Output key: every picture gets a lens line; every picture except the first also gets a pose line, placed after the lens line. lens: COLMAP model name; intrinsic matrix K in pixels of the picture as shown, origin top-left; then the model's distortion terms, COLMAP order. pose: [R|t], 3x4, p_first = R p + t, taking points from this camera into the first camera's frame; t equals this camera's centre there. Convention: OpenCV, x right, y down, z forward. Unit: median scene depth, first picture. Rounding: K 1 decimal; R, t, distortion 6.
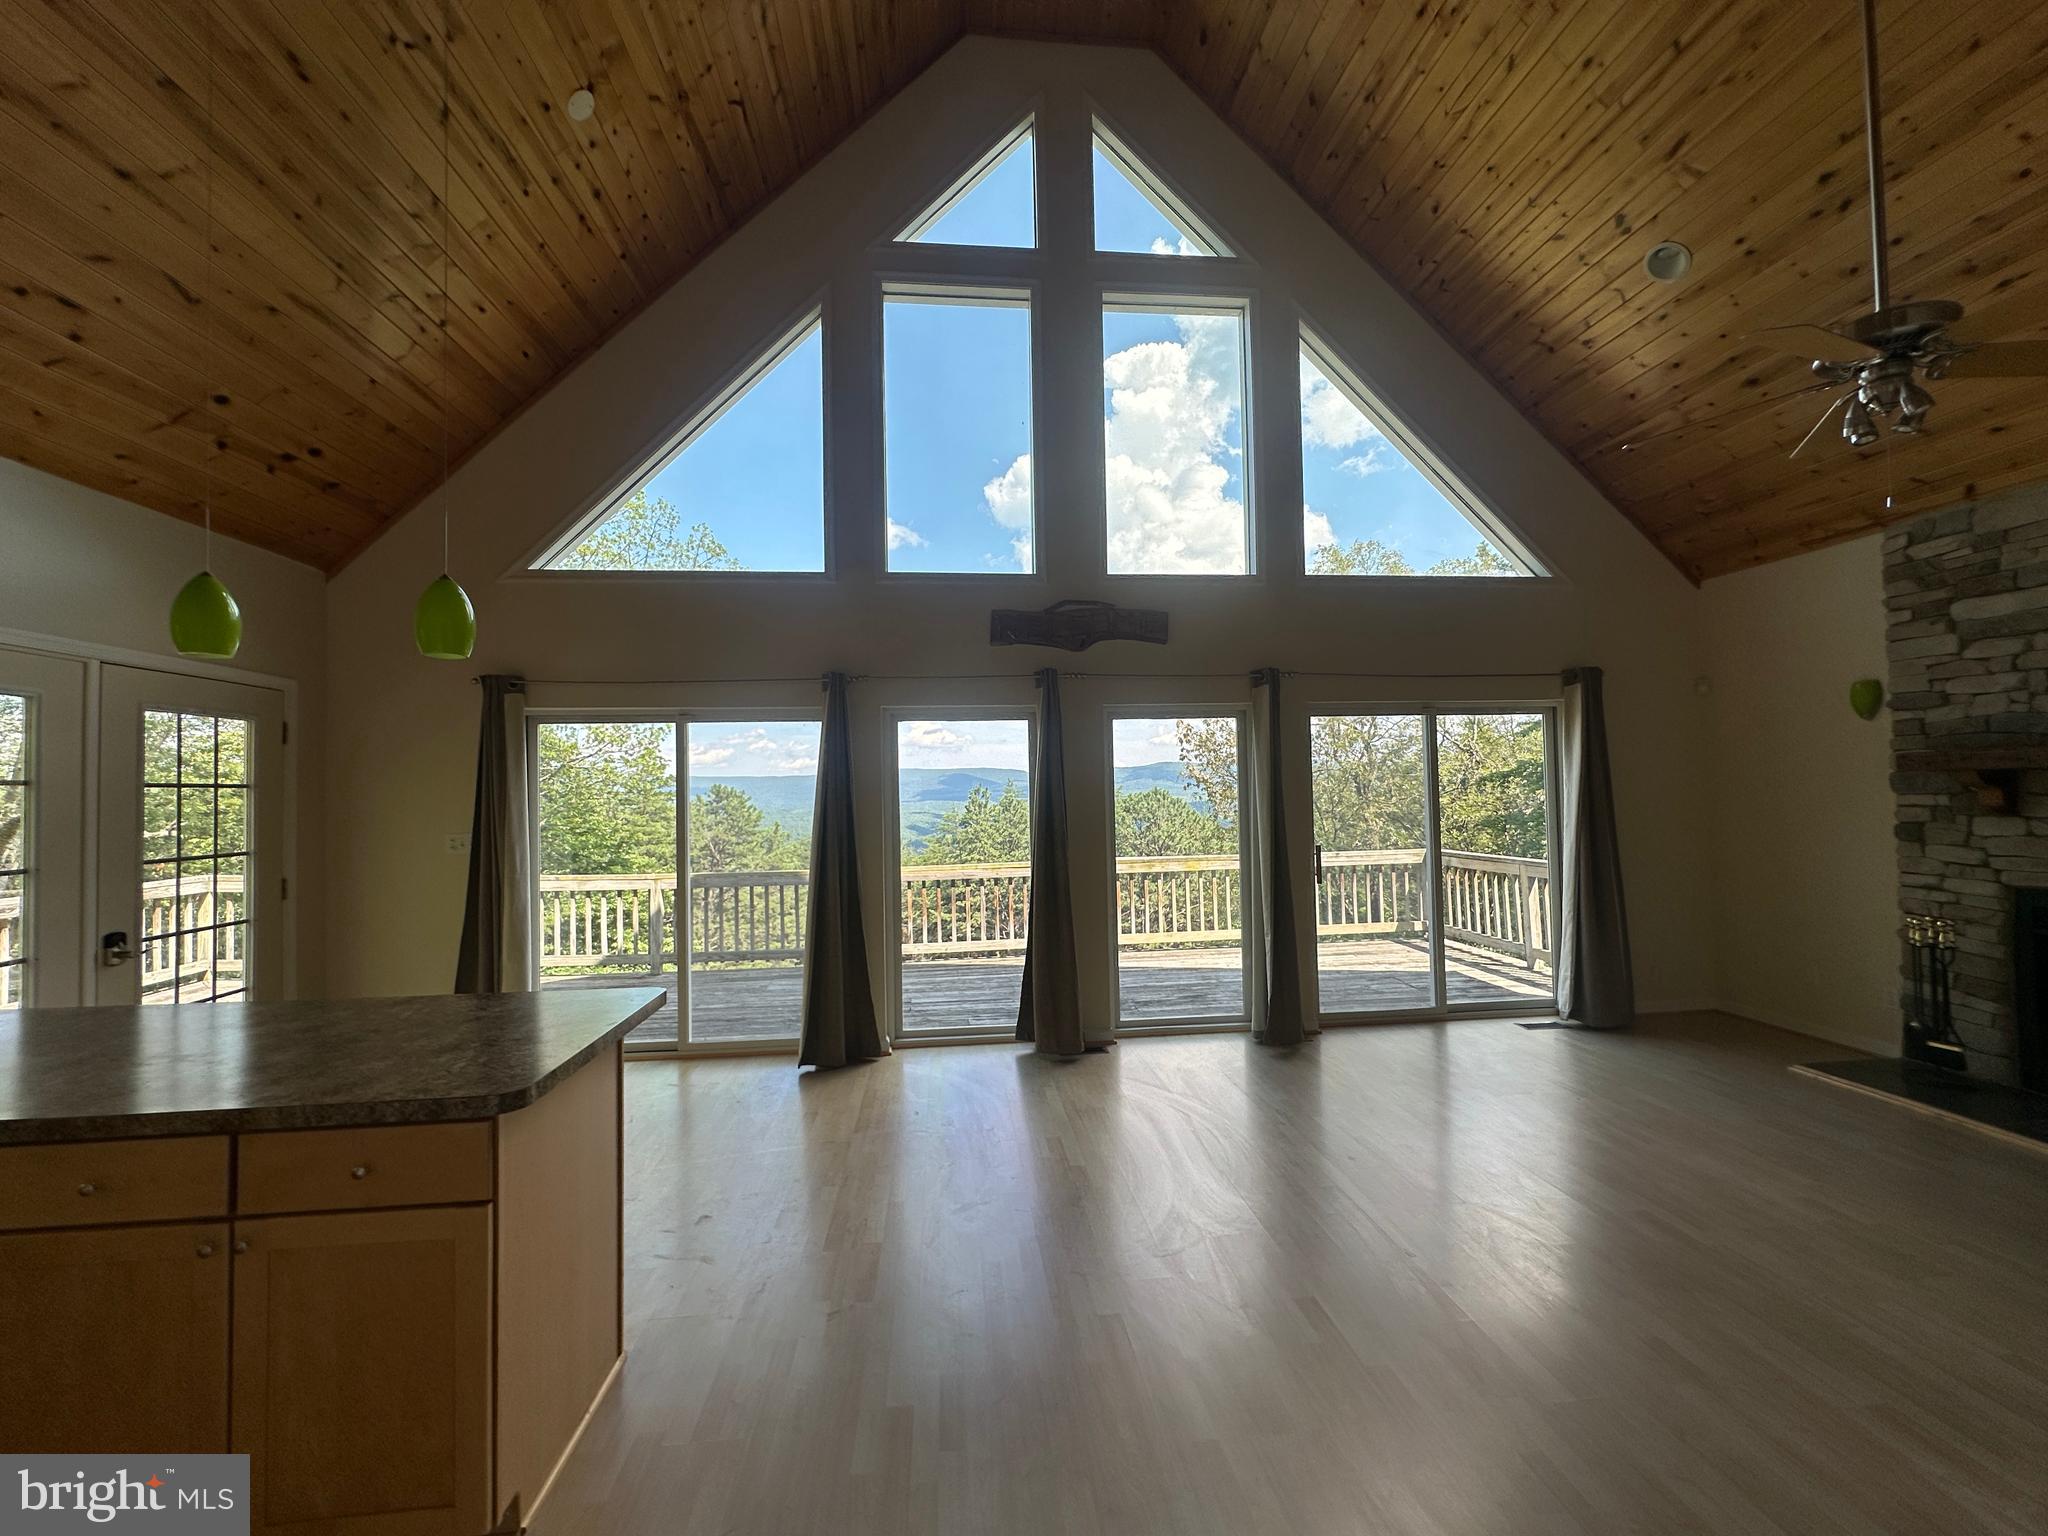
lens RADIAL K [[819.9, 0, 1023.5], [0, 819.9, 766.3], [0, 0, 1]] dist [-0.003042, 0.000688]
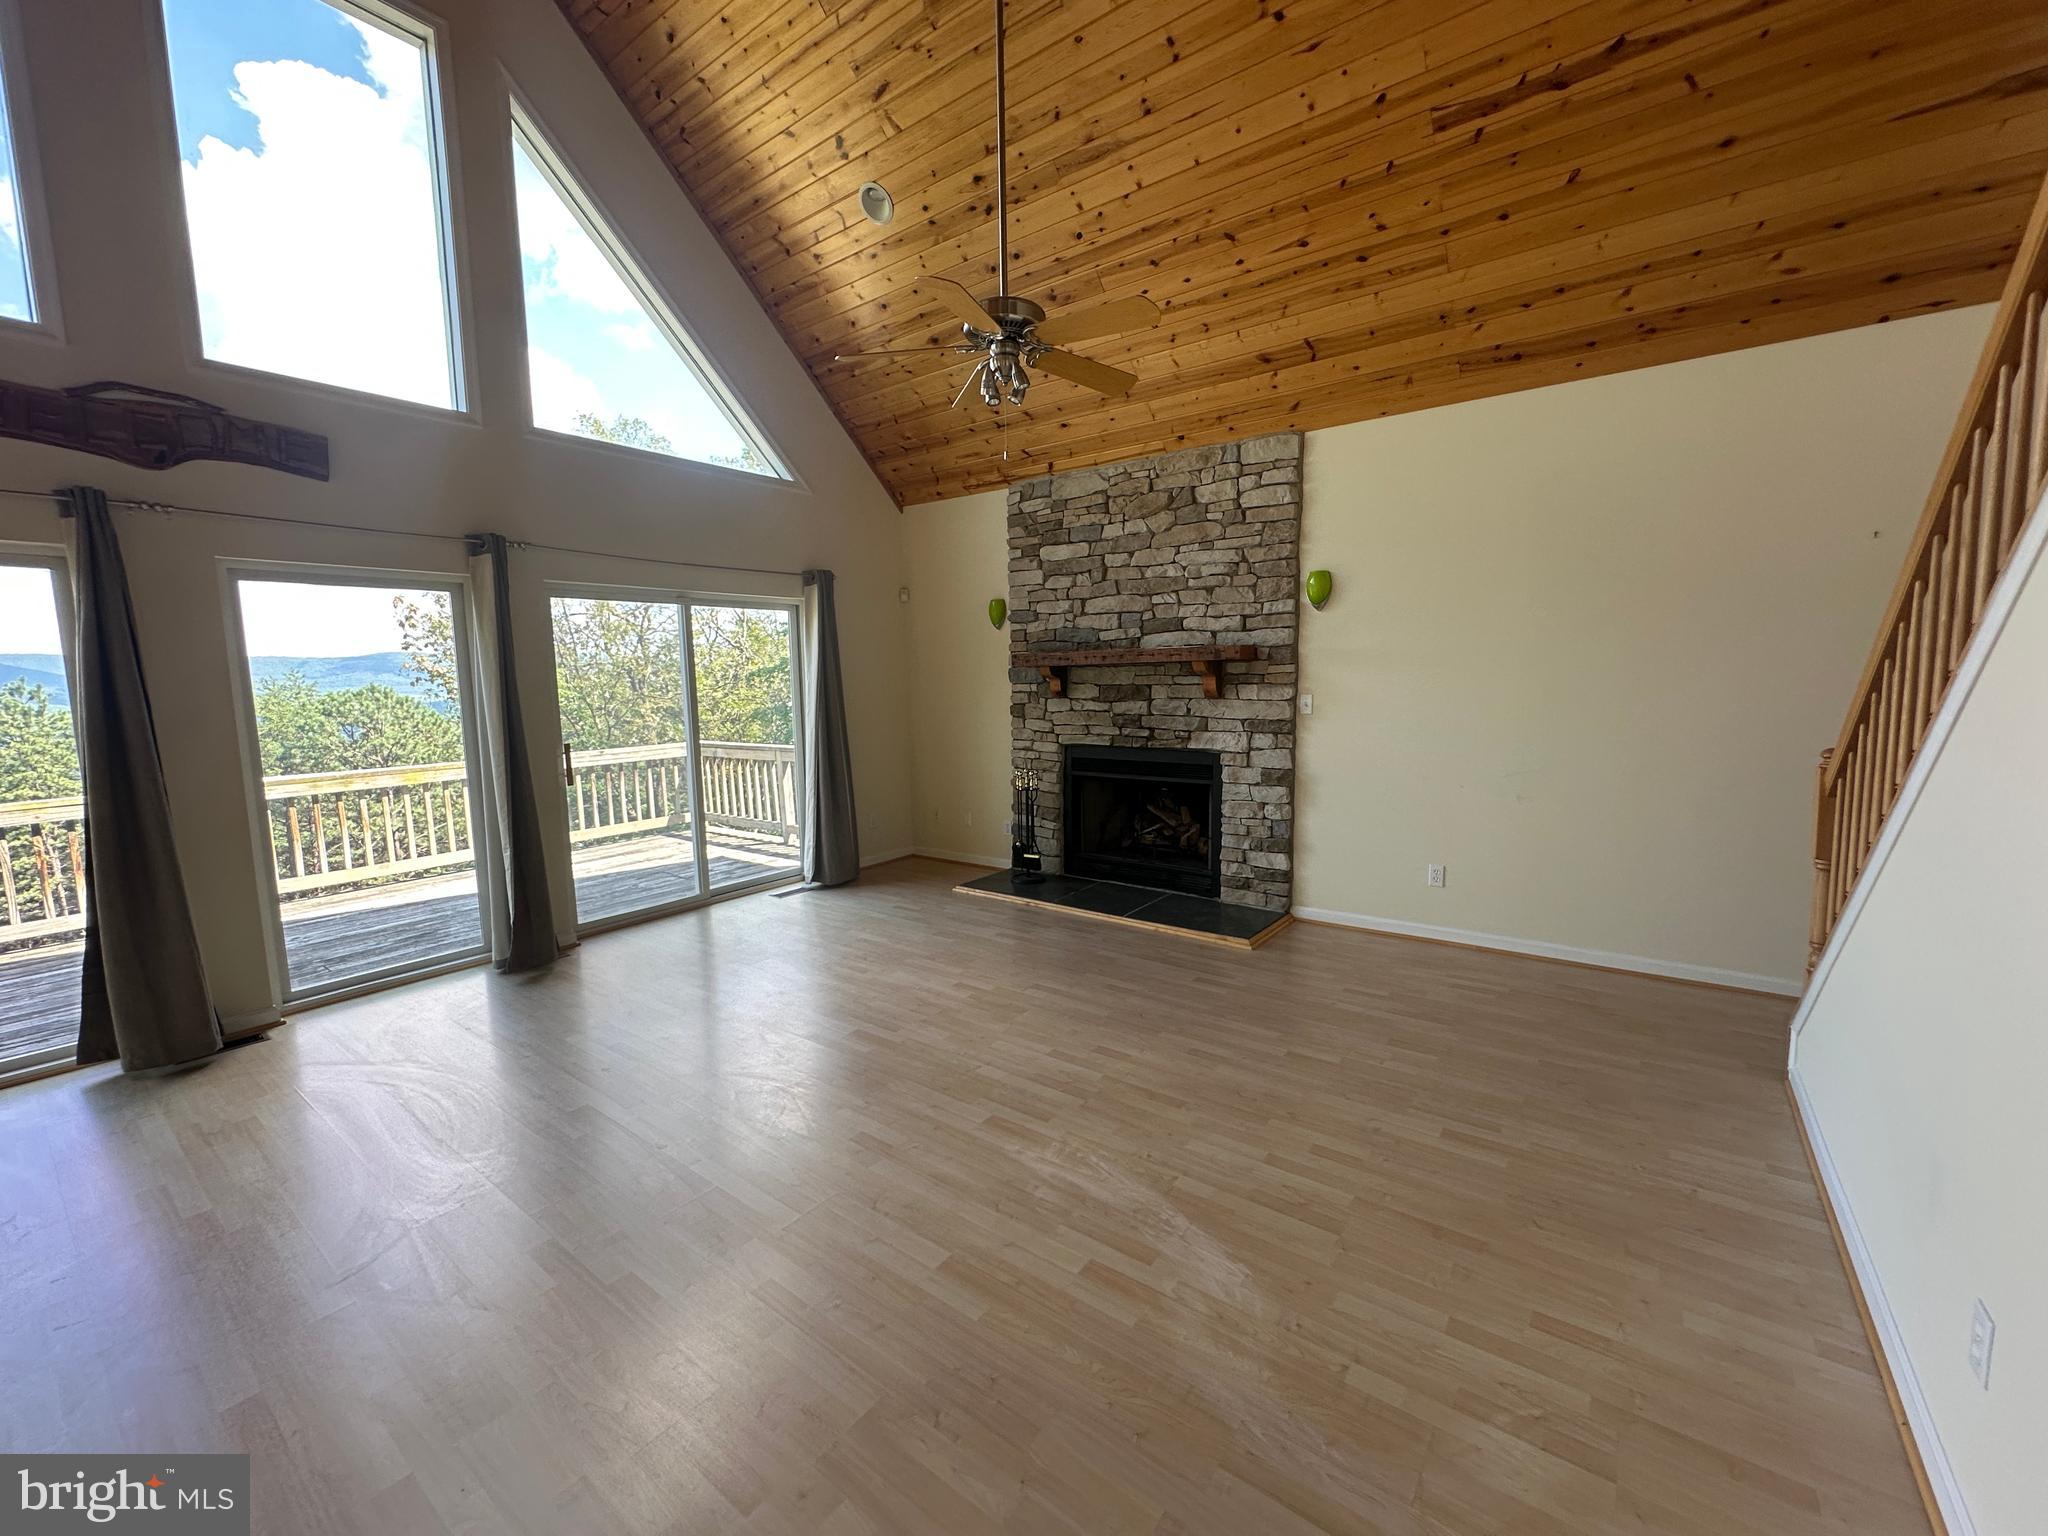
lens RADIAL K [[819.9, 0, 1023.5], [0, 819.9, 766.3], [0, 0, 1]] dist [-0.003042, 0.000688]
pose [[0.679622, -0.076392, 0.729574, 0.047011], [-0.016365, 0.992736, 0.119192, 0.006631], [-0.733380, -0.092945, 0.673436, 0.028819]]
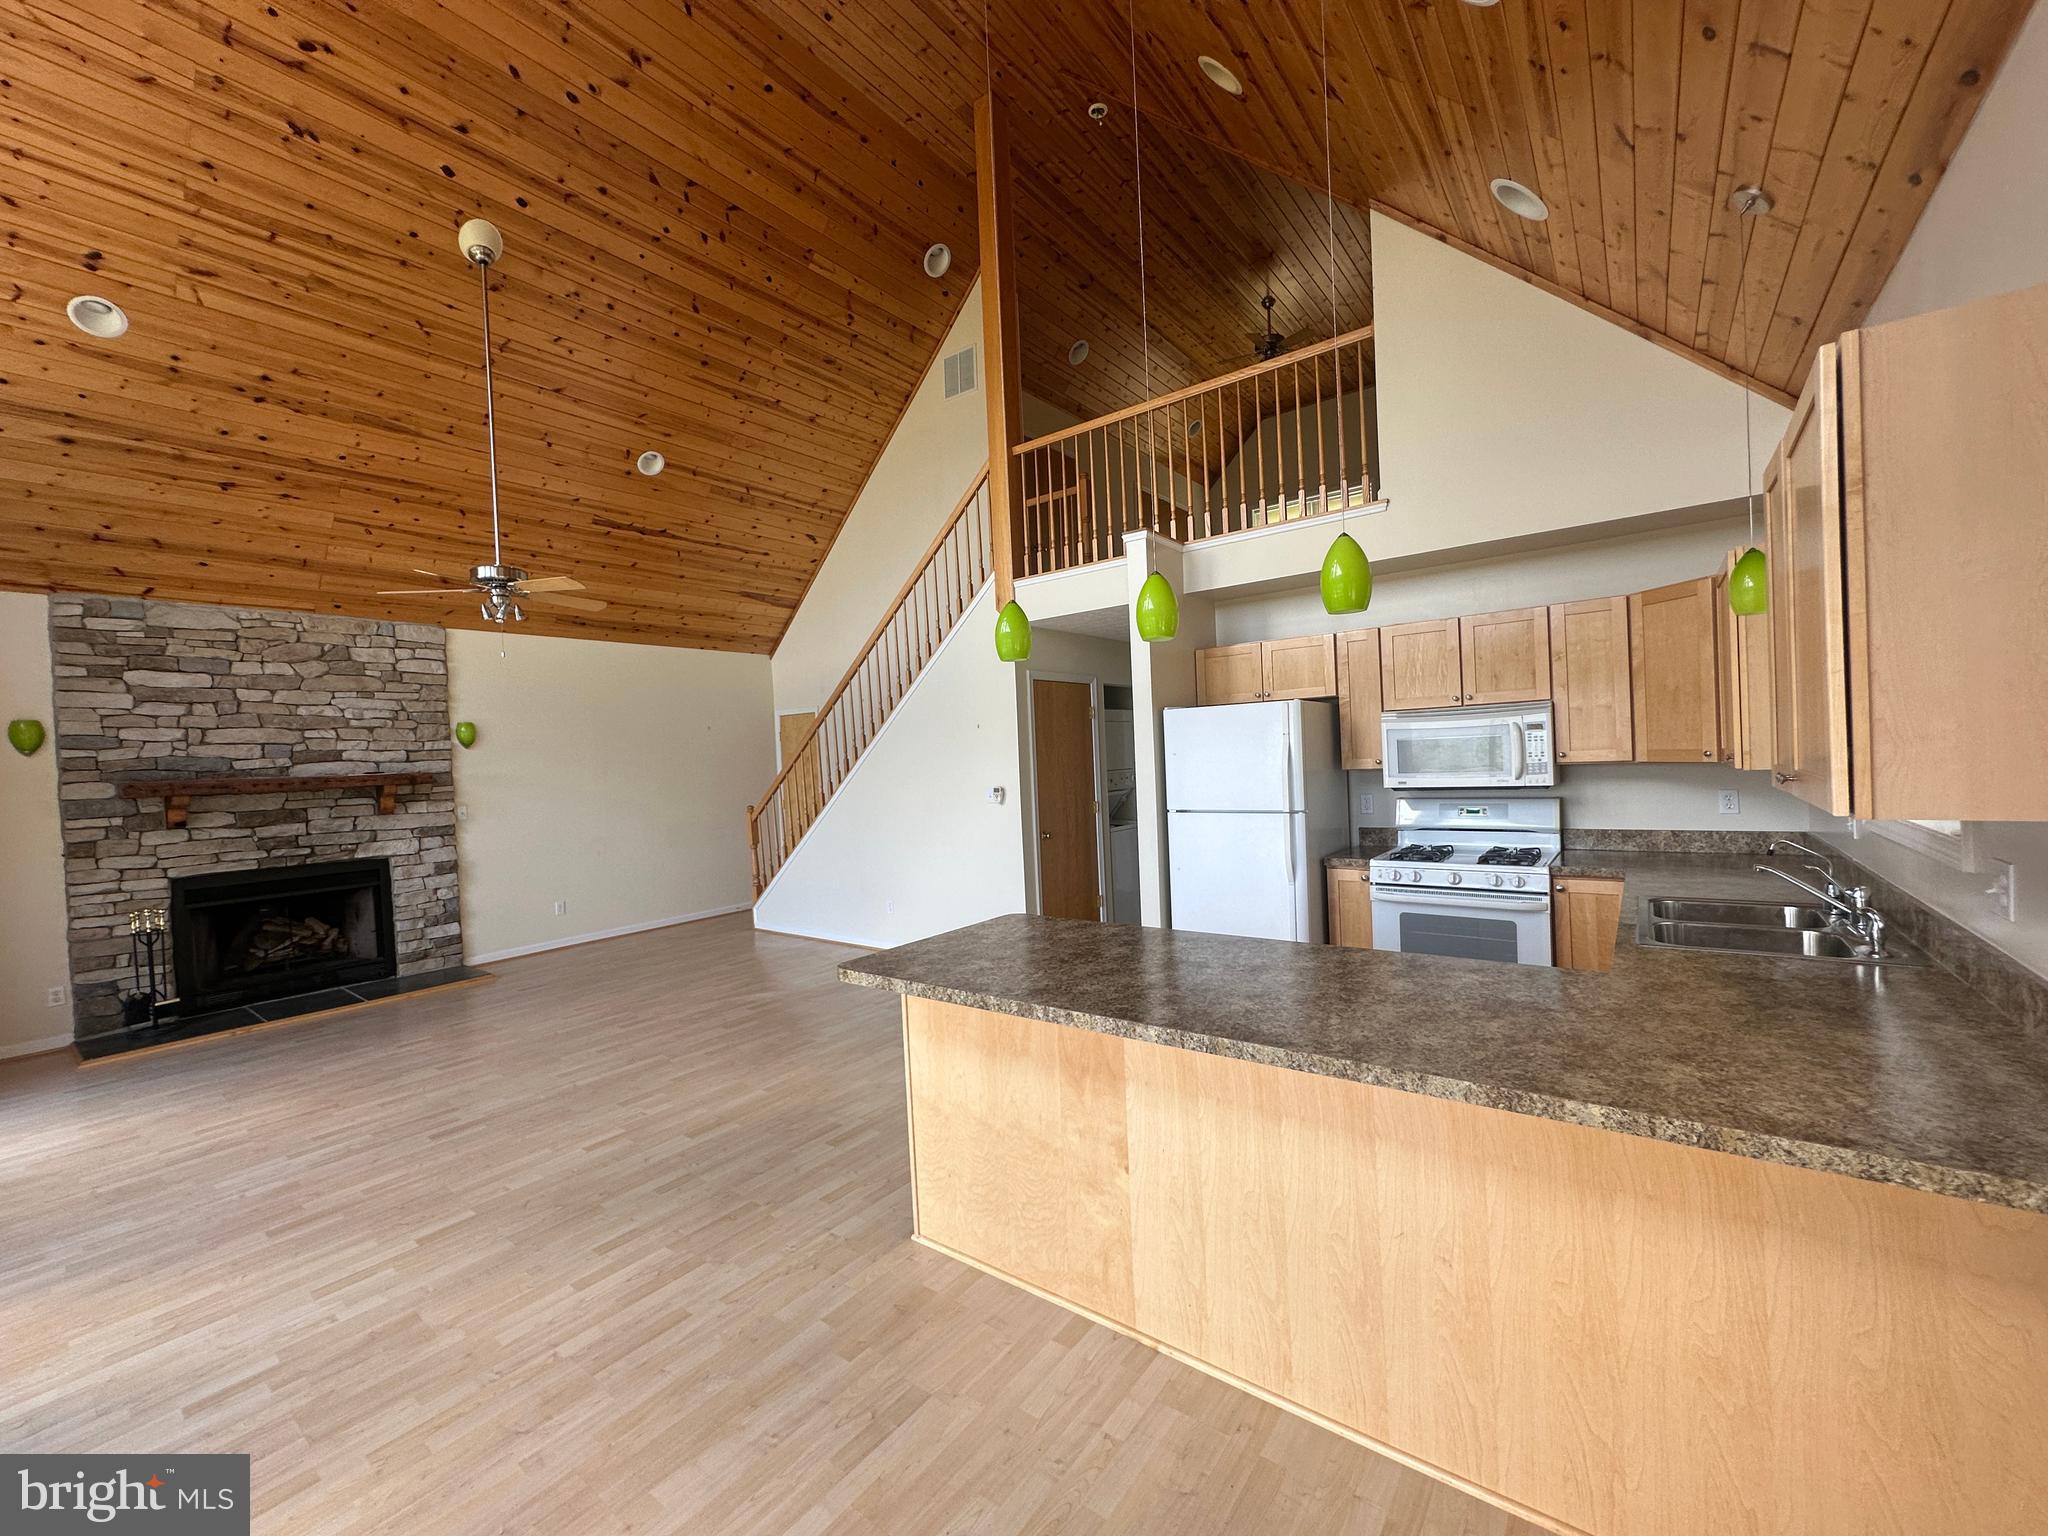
lens RADIAL K [[819.9, 0, 1023.5], [0, 819.9, 766.3], [0, 0, 1]] dist [-0.003042, 0.000688]
pose [[-0.727286, 0.040563, 0.685135, -0.712019], [0.036073, 0.999131, -0.020861, 0.029495], [-0.685386, 0.009543, -0.728117, 0.860617]]
